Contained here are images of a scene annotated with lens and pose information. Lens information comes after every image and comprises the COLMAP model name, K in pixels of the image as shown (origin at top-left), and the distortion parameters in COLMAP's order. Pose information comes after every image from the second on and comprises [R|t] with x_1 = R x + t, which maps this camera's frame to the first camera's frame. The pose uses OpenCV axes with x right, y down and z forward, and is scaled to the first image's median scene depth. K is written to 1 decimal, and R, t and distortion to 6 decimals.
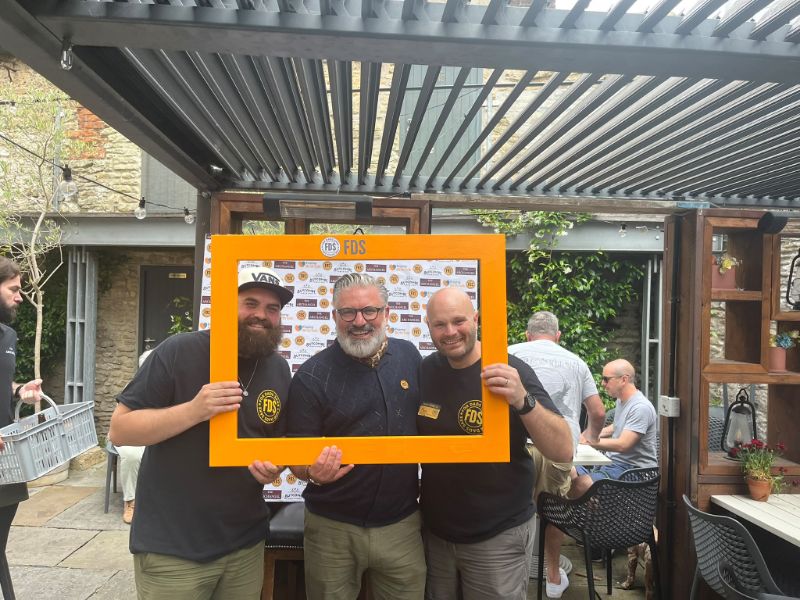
lens RADIAL K [[627.1, 0, 400.0], [0, 627.1, 300.0], [0, 0, 1]] dist [0.008287, -0.001219]
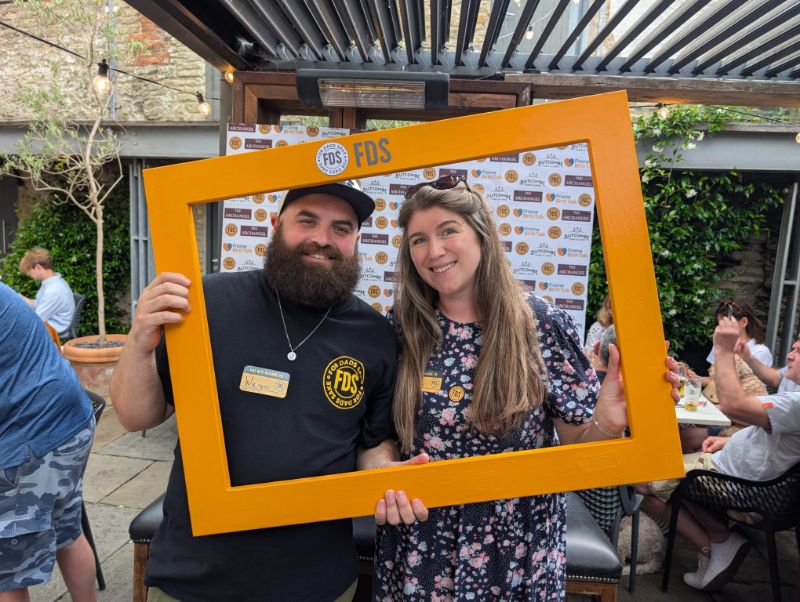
lens RADIAL K [[587.6, 0, 400.0], [0, 587.6, 301.0], [0, 0, 1]] dist [-0.003602, -0.003038]
pose [[0.990231, 0.042259, -0.132879, 0.000295], [-0.024908, 0.991250, 0.129630, 0.002387], [0.137195, -0.125054, 0.982619, 0.224343]]
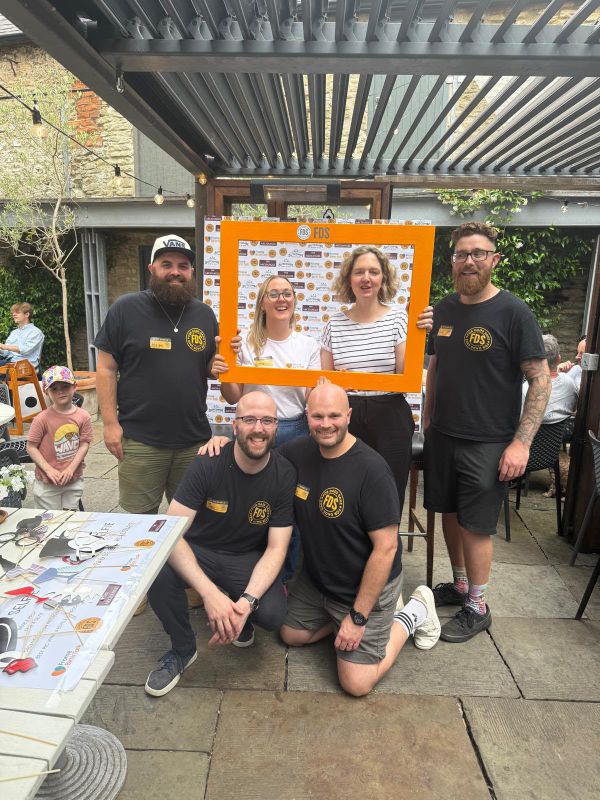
lens RADIAL K [[587.6, 0, 300.1], [0, 587.6, 415.3], [0, 0, 1]] dist [-0.003602, -0.003038]
pose [[0.993966, 0.020369, -0.107785, 0.004893], [0.004434, 0.974343, 0.225025, 0.012087], [0.109603, -0.224145, 0.968373, -0.122846]]
